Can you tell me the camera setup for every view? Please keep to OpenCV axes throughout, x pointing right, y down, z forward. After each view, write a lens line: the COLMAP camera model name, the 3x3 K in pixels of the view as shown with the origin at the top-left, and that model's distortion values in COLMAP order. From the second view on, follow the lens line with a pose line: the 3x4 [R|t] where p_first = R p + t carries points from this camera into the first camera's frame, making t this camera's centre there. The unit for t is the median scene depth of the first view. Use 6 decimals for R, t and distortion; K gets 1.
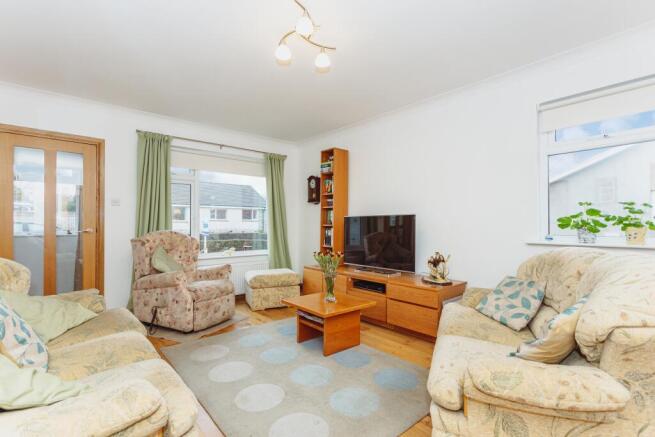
lens RADIAL K [[321.0, 0, 324.5], [0, 321.0, 220.8], [0, 0, 1]] dist [-0.039932, 0.005883]
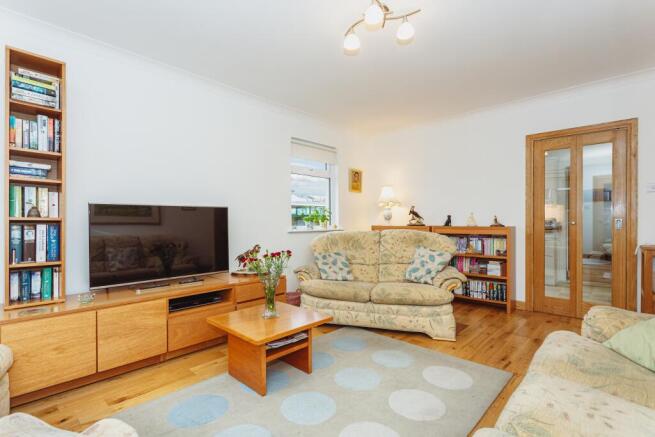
lens RADIAL K [[321.0, 0, 324.6], [0, 321.0, 220.3], [0, 0, 1]] dist [-0.039932, 0.005883]
pose [[-0.147867, 0.010121, 0.988955, -0.664544], [-0.005004, 0.999927, -0.010982, 0.026474], [-0.988995, -0.006573, -0.147806, 0.871412]]
